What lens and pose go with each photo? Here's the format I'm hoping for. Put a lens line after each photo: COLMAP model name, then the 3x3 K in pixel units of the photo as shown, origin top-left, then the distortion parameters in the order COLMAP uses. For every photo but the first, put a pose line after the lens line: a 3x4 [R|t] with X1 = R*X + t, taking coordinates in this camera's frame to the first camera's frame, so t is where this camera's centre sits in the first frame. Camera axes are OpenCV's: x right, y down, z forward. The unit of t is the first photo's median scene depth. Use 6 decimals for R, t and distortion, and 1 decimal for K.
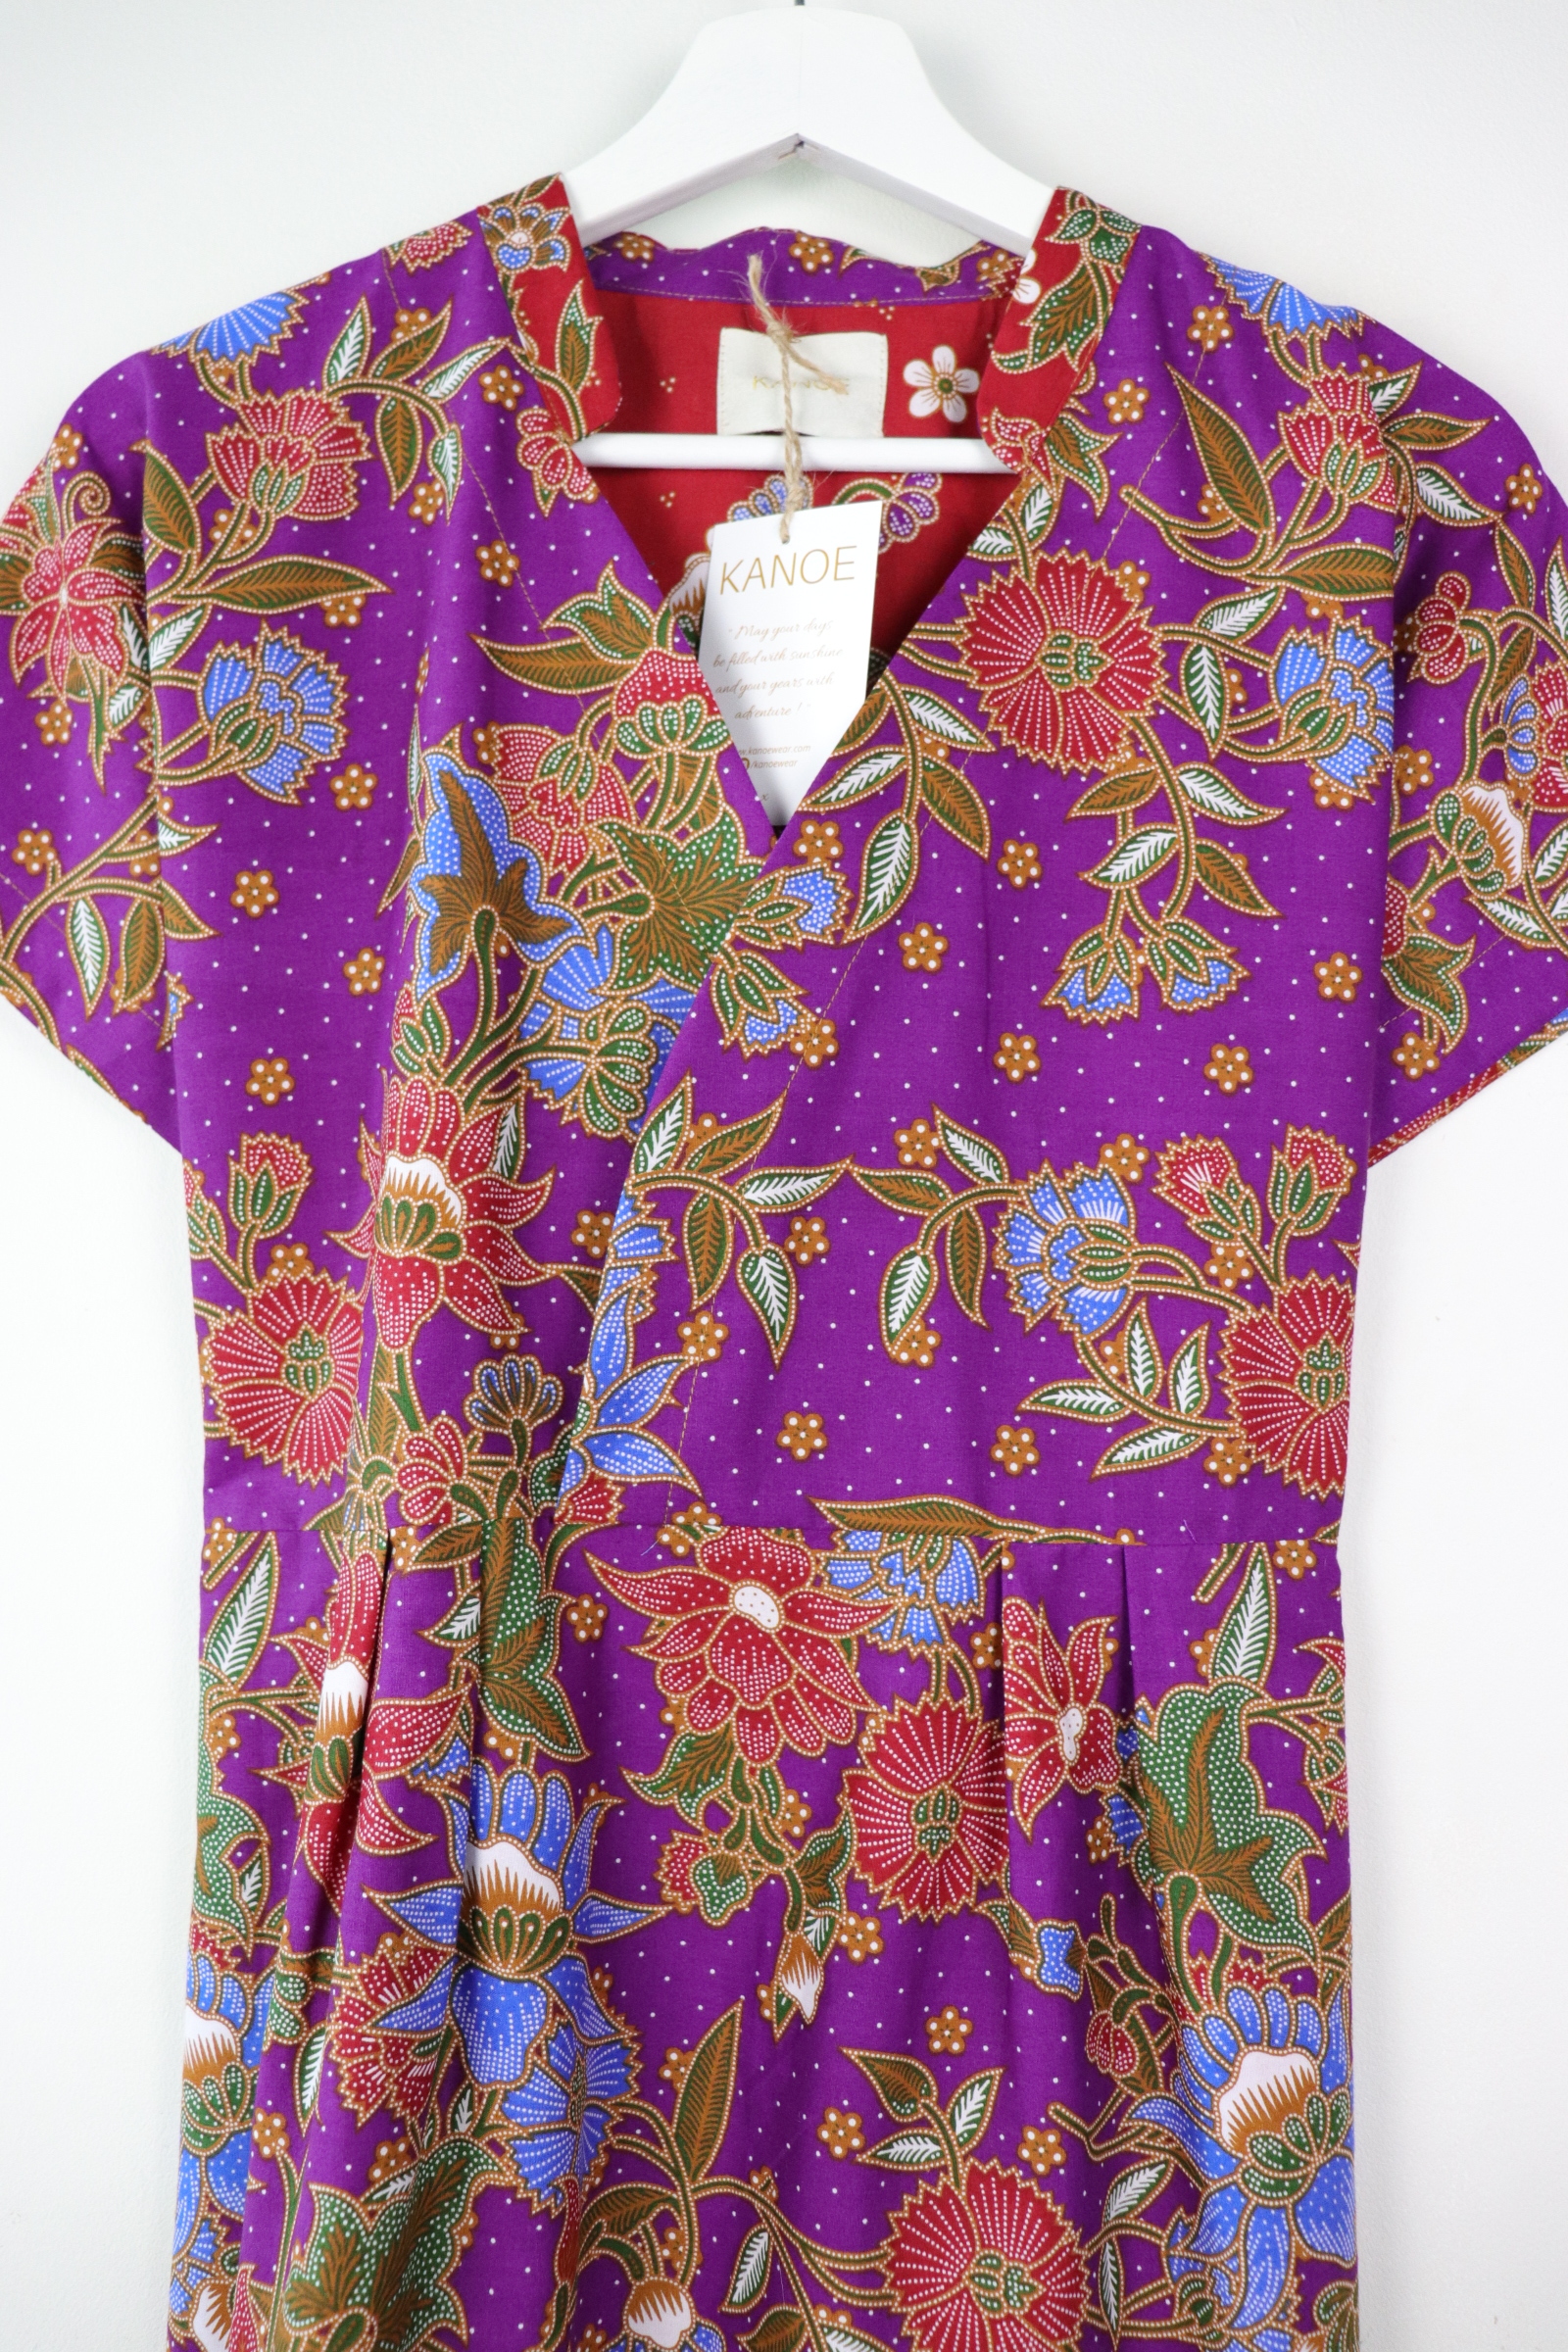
lens RADIAL K [[1927.8, 0, 784.0], [0, 1927.8, 1176.0], [0, 0, 1]] dist [-0.195166, 0.163749]
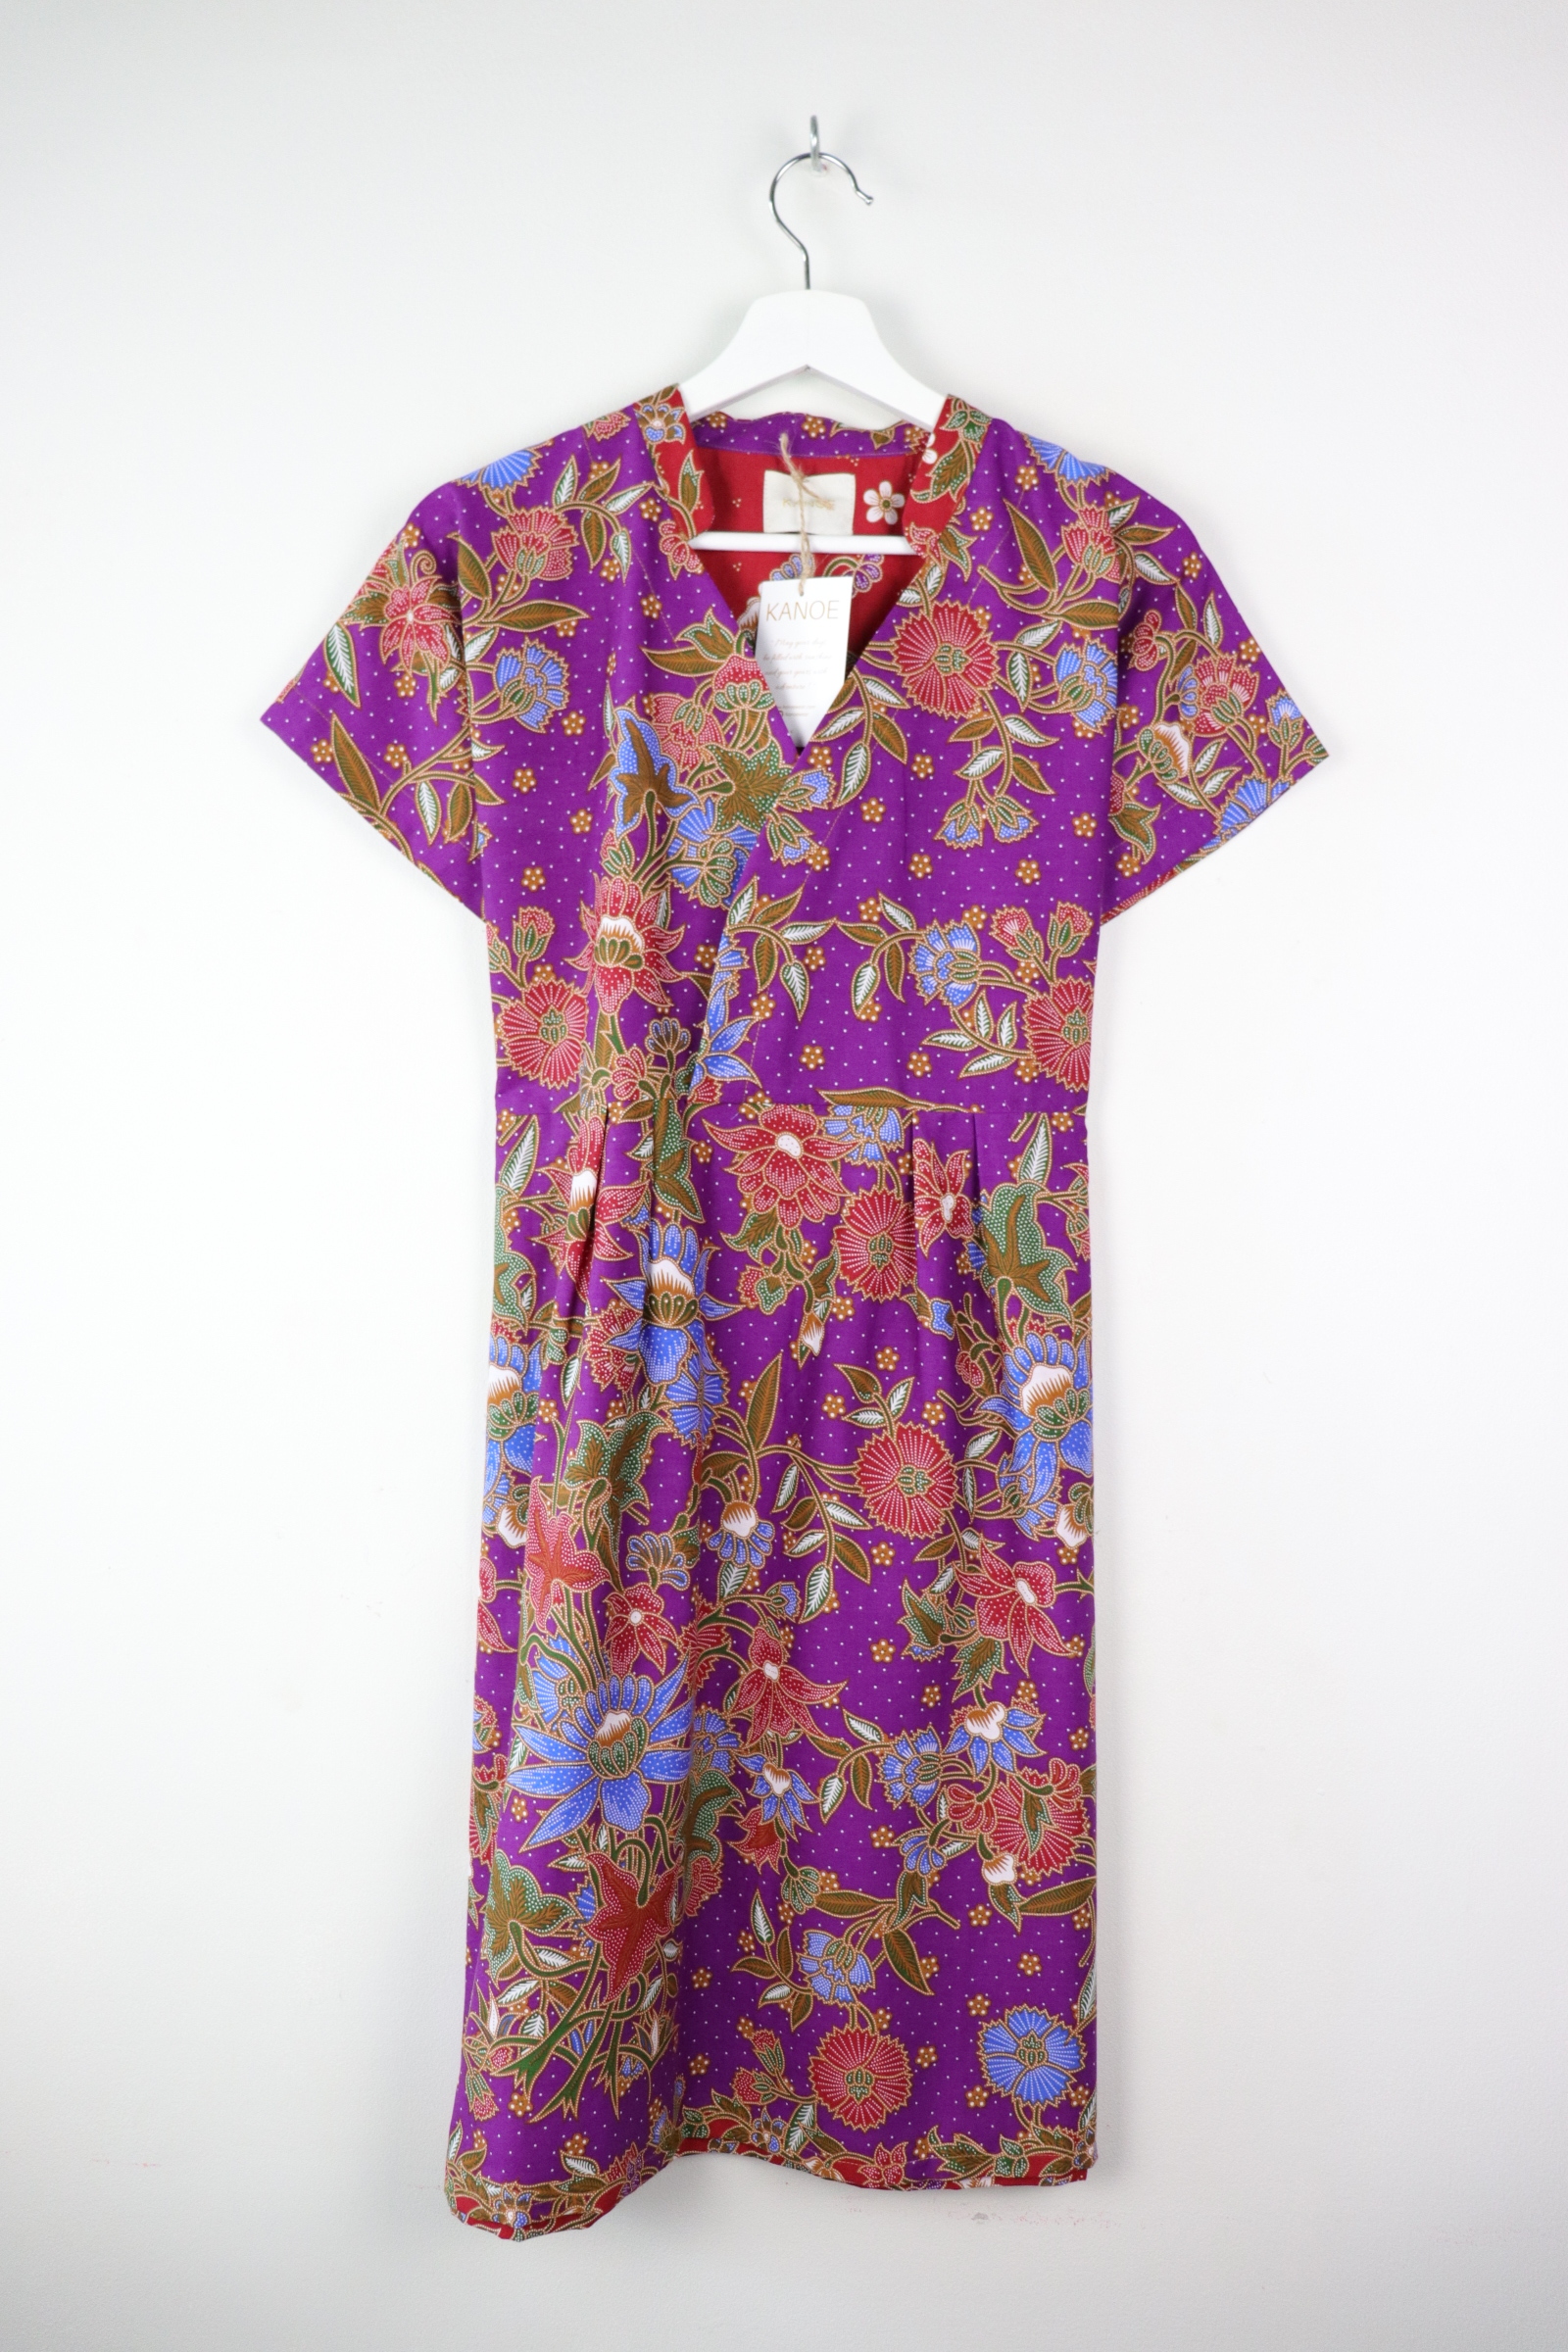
lens RADIAL K [[1927.8, 0, 784.0], [0, 1927.8, 1176.0], [0, 0, 1]] dist [-0.195166, 0.163749]
pose [[0.999664, -0.005772, 0.025272, -0.069864], [0.003021, 0.994193, 0.107566, 0.042006], [-0.025746, -0.107453, 0.993877, -0.979182]]
